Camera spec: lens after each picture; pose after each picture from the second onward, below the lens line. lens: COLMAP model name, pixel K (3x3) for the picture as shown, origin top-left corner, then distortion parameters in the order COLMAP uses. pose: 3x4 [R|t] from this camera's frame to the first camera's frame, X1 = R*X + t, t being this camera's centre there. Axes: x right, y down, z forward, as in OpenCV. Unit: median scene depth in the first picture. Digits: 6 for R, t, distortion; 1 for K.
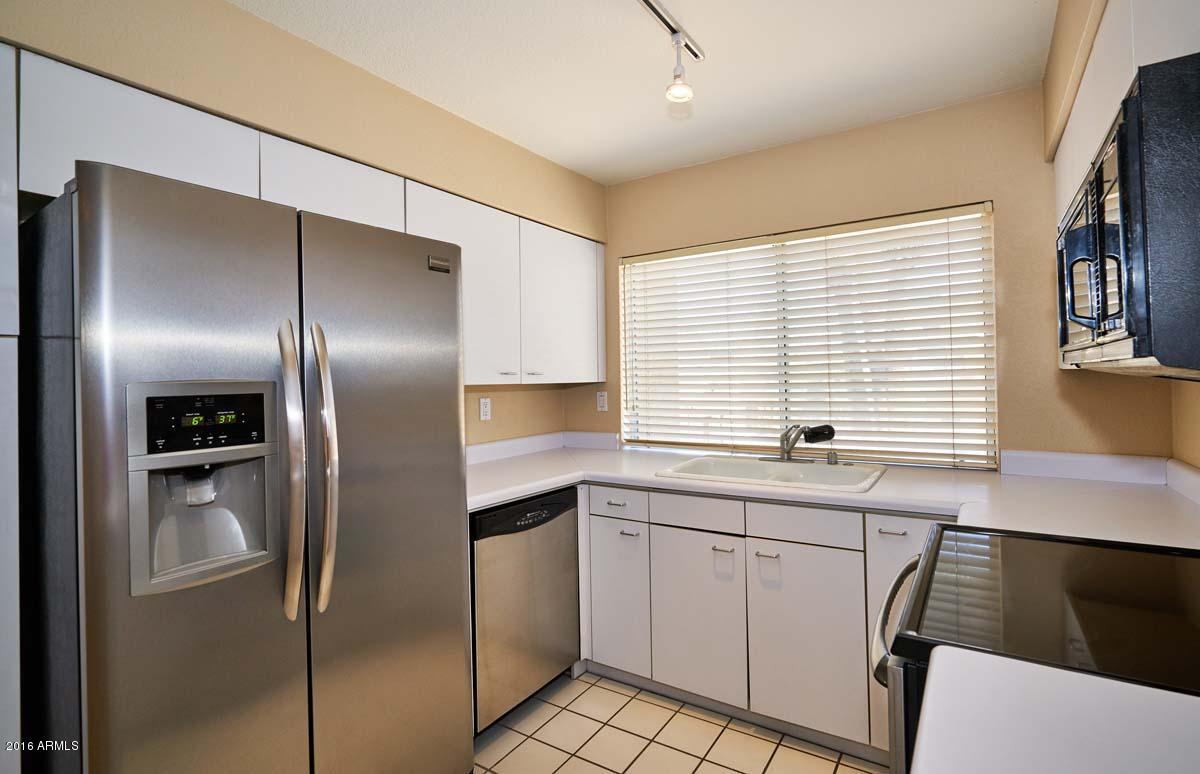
lens RADIAL K [[582.5, 0, 641.6], [0, 582.5, 370.8], [0, 0, 1]] dist [-0.000757, -0.000108]
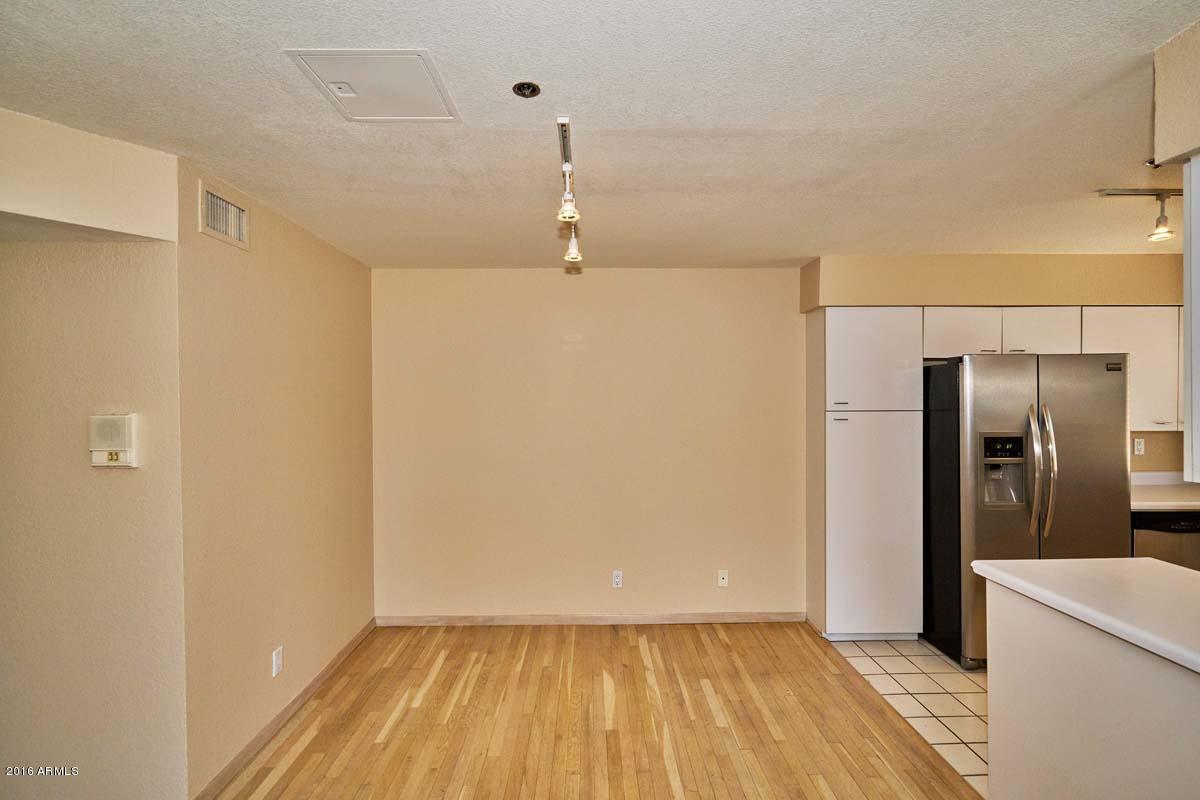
lens RADIAL K [[539.2, 0, 603.0], [0, 539.2, 405.6], [0, 0, 1]] dist [-0.008499, 0.002091]
pose [[0.523041, 0.020678, -0.852057, 0.146512], [0.005052, 0.999613, 0.027360, -0.073249], [0.852292, -0.018615, 0.522734, -0.744031]]
